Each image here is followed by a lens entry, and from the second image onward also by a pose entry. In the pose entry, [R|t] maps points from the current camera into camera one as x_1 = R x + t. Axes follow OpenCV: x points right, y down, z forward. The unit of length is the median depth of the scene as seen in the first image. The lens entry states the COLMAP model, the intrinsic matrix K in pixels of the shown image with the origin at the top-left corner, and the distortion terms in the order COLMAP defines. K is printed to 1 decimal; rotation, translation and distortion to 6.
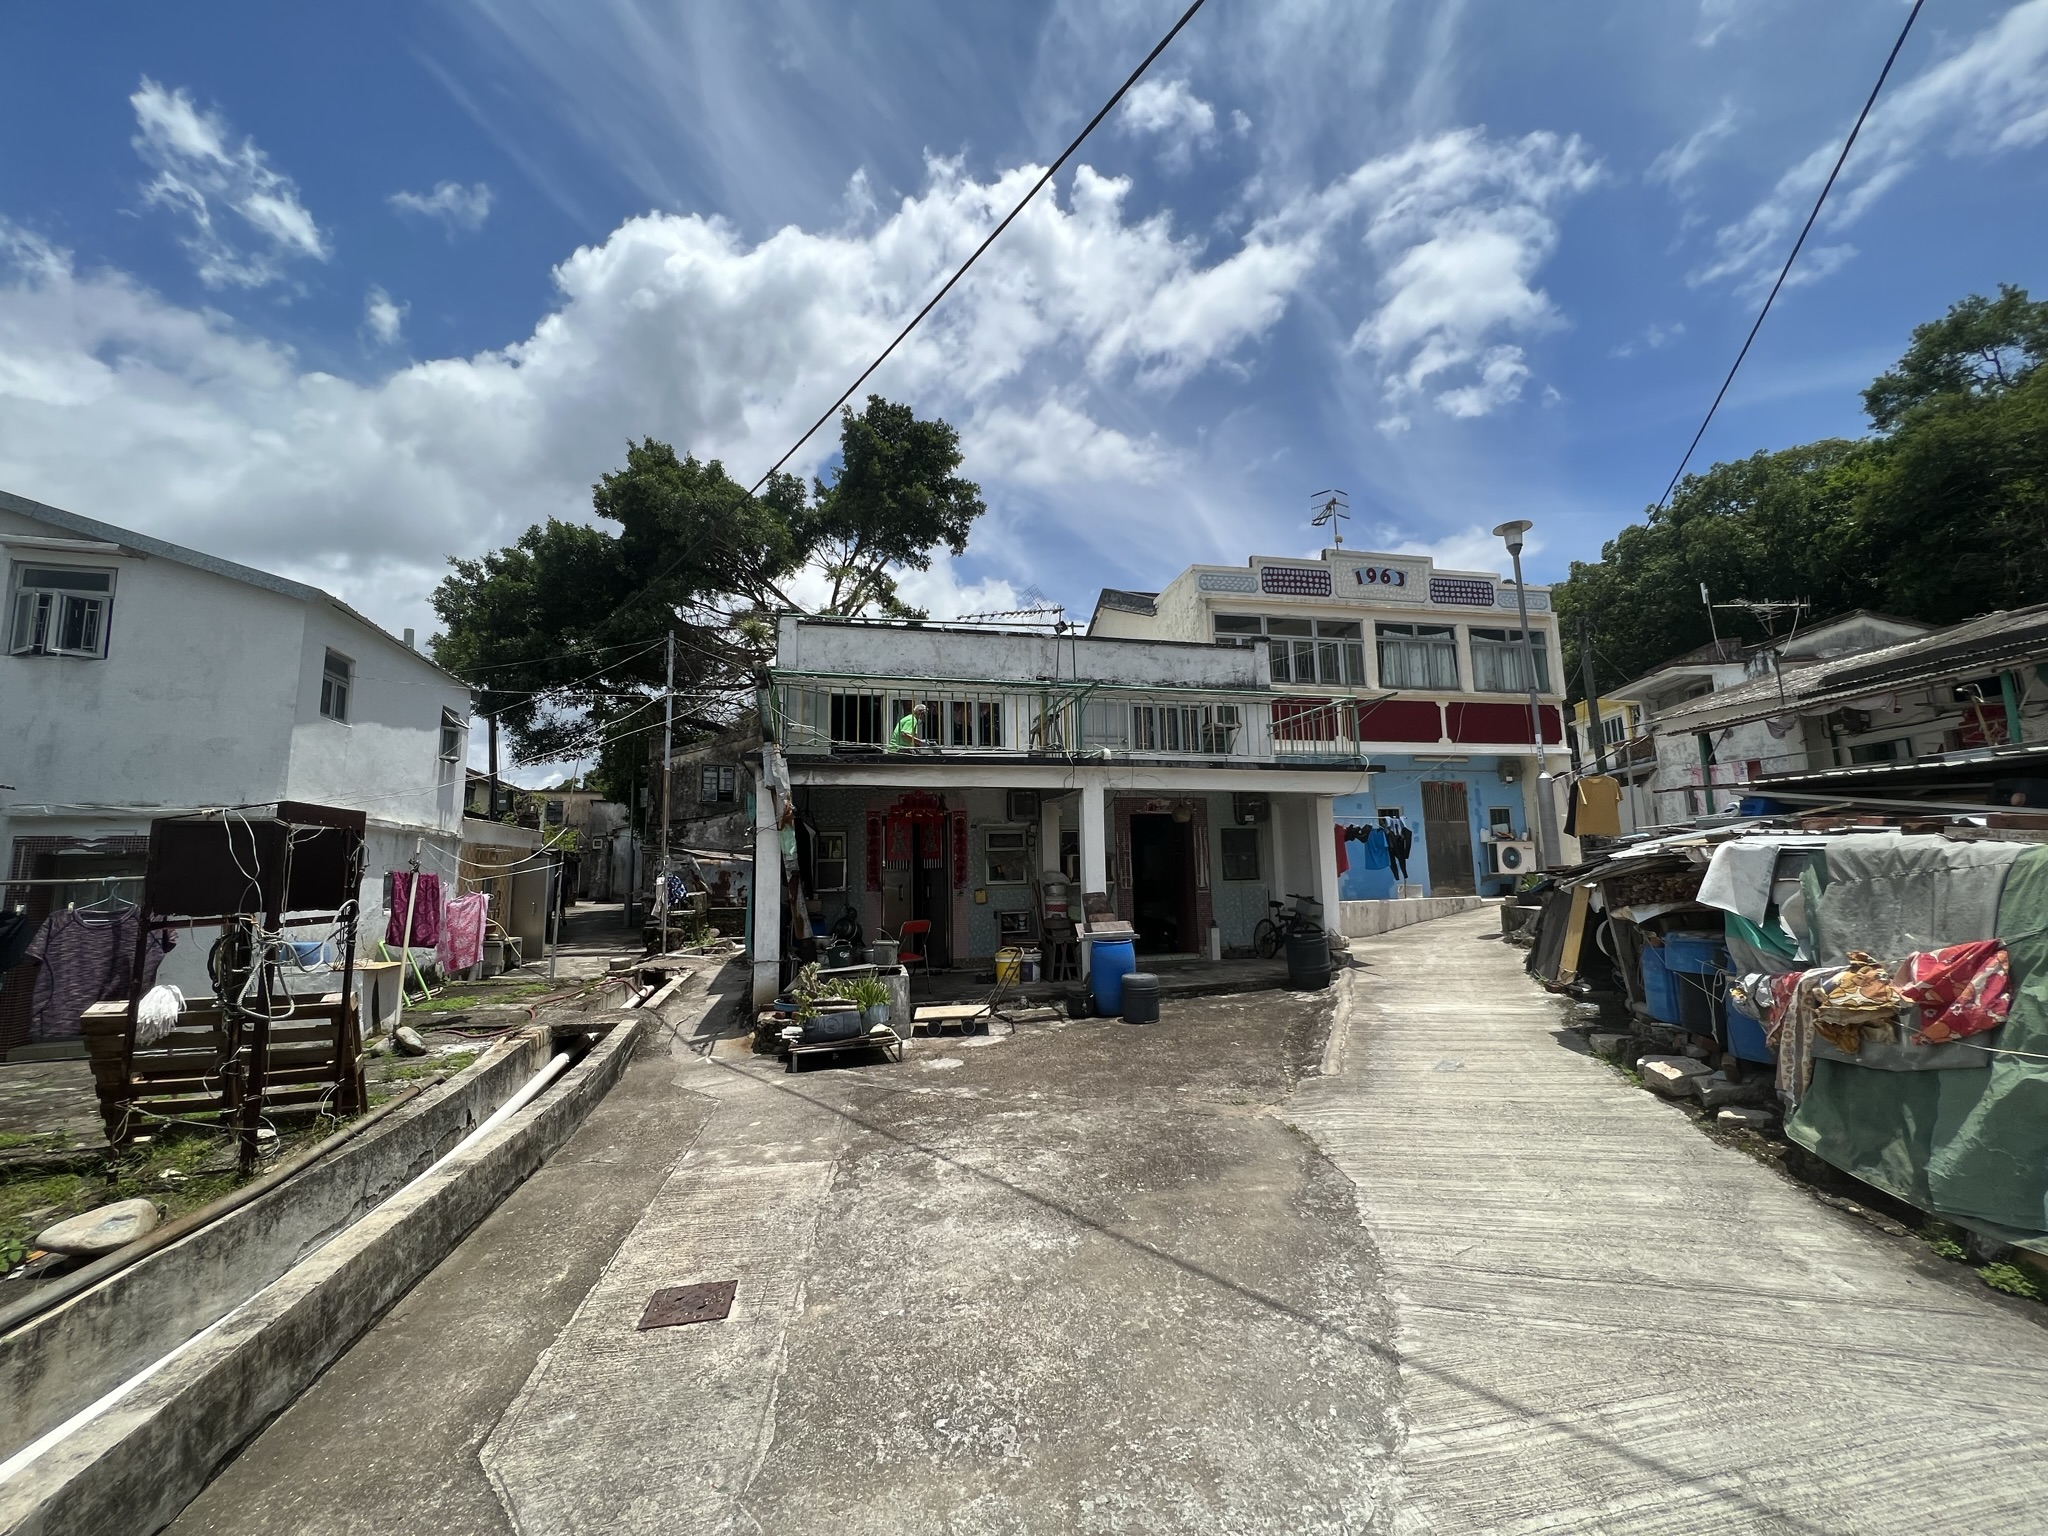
lens RADIAL K [[824.7, 0, 1024.9], [0, 824.7, 769.6], [0, 0, 1]] dist [0.001080, 0.000295]
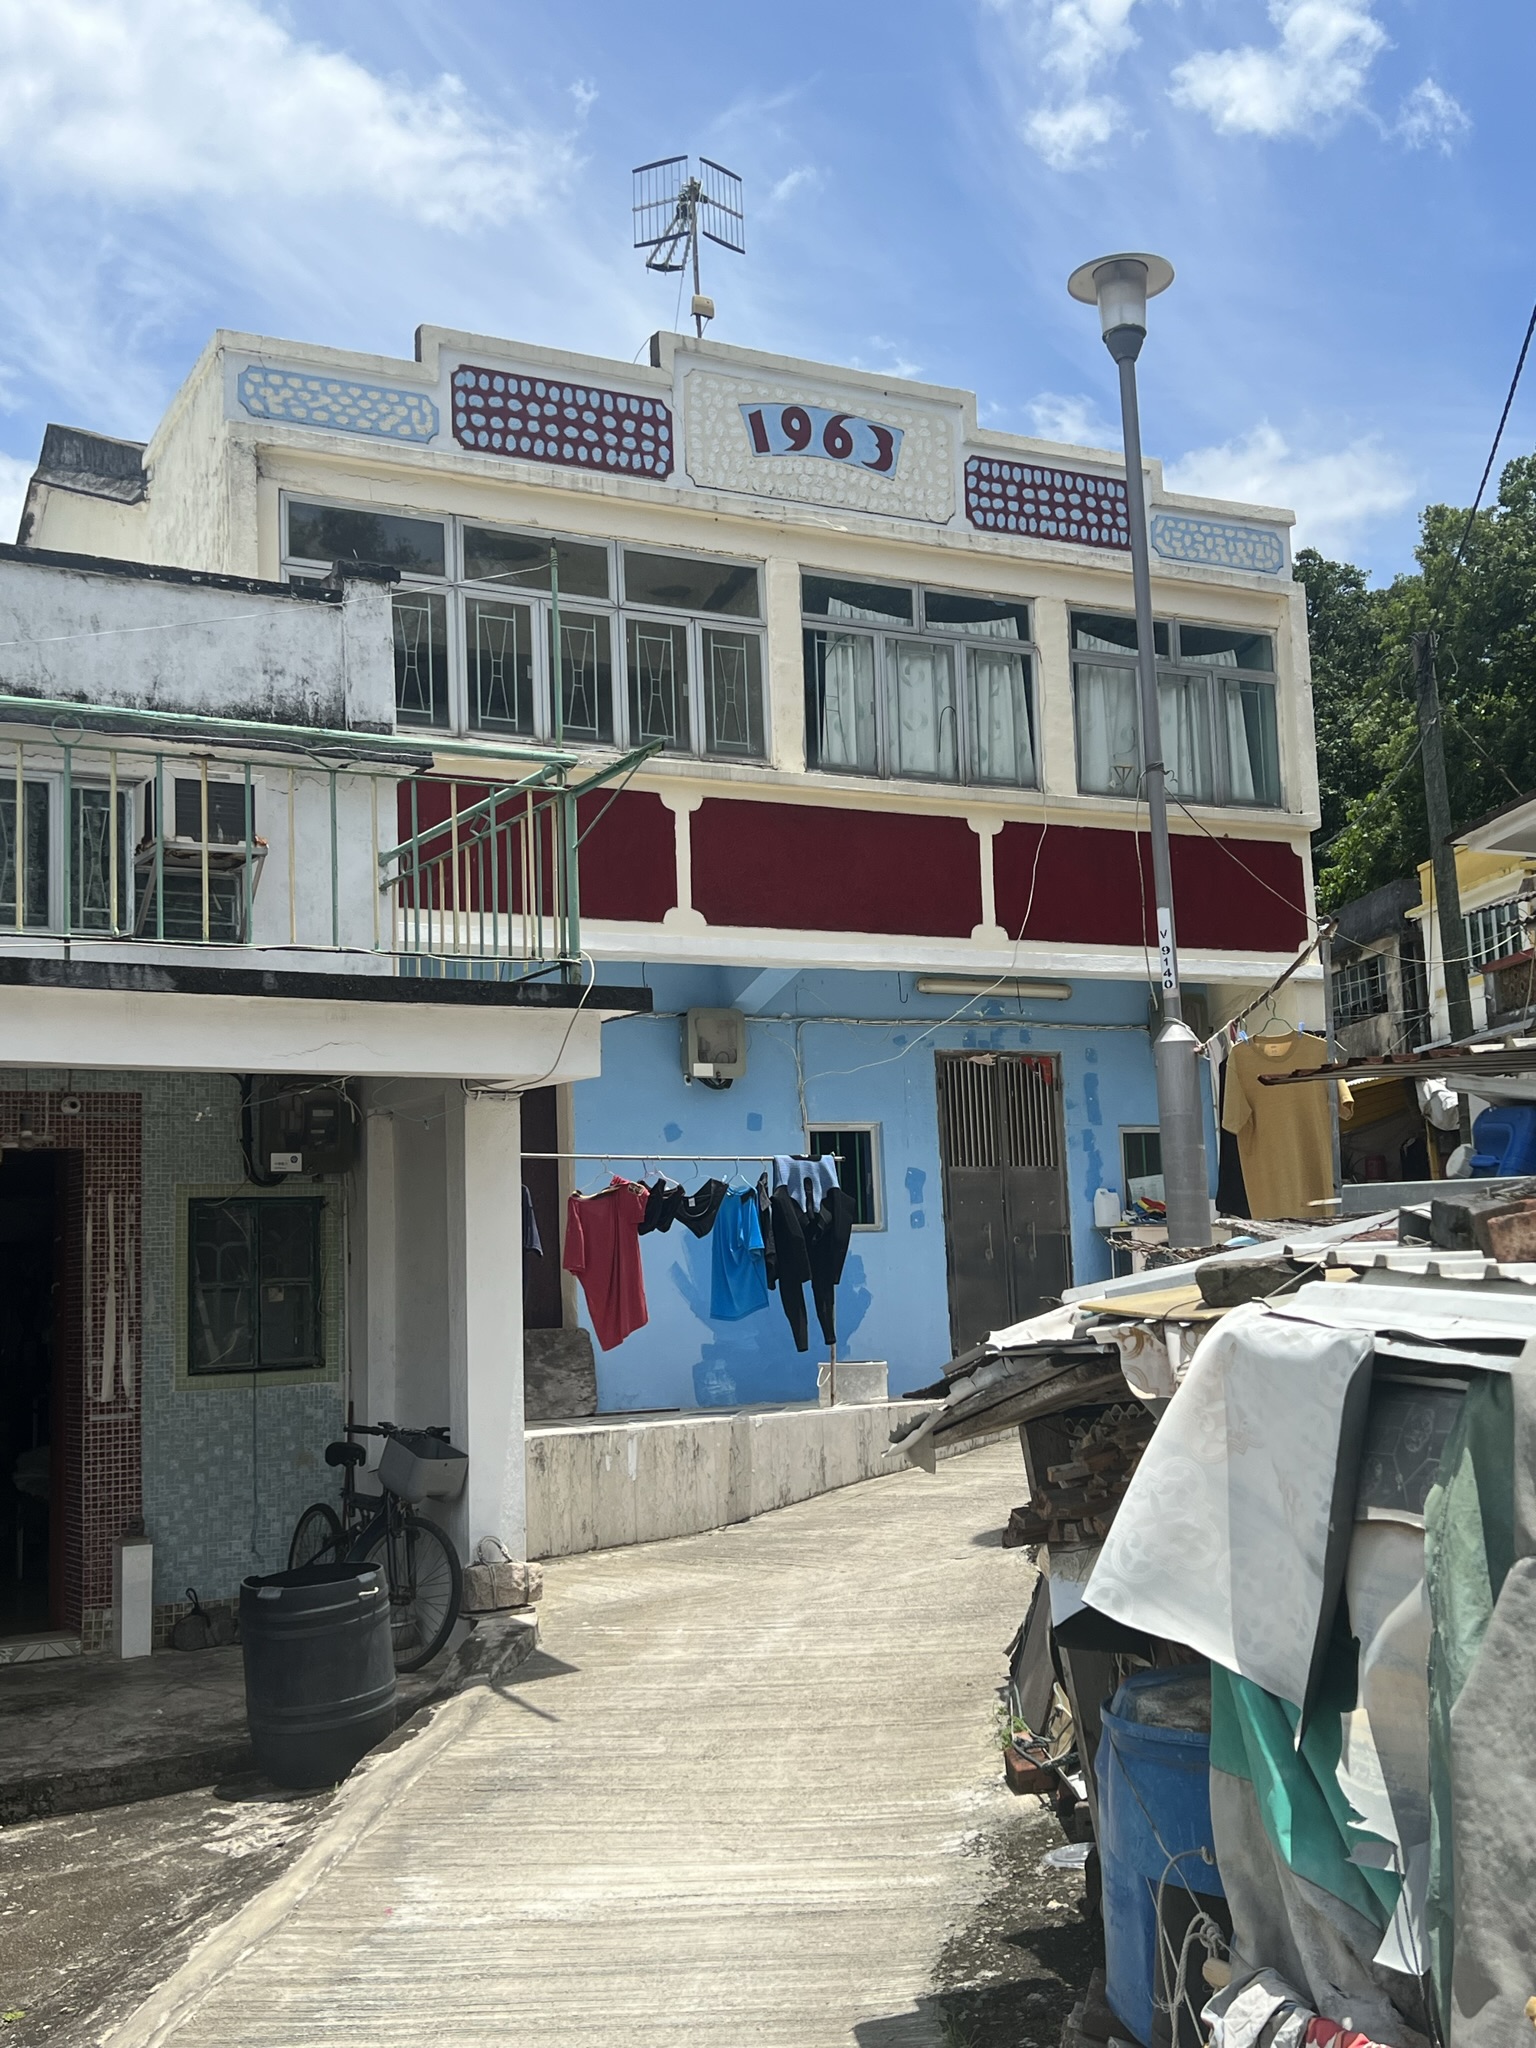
lens RADIAL K [[2184.4, 0, 768.0], [0, 2184.4, 1024.0], [0, 0, 1]] dist [0.183042, -0.475291]
pose [[0.963198, 0.017767, 0.268206, 0.179194], [-0.018283, 0.999833, -0.000574, 0.004991], [-0.268172, -0.004351, 0.963361, 0.148790]]
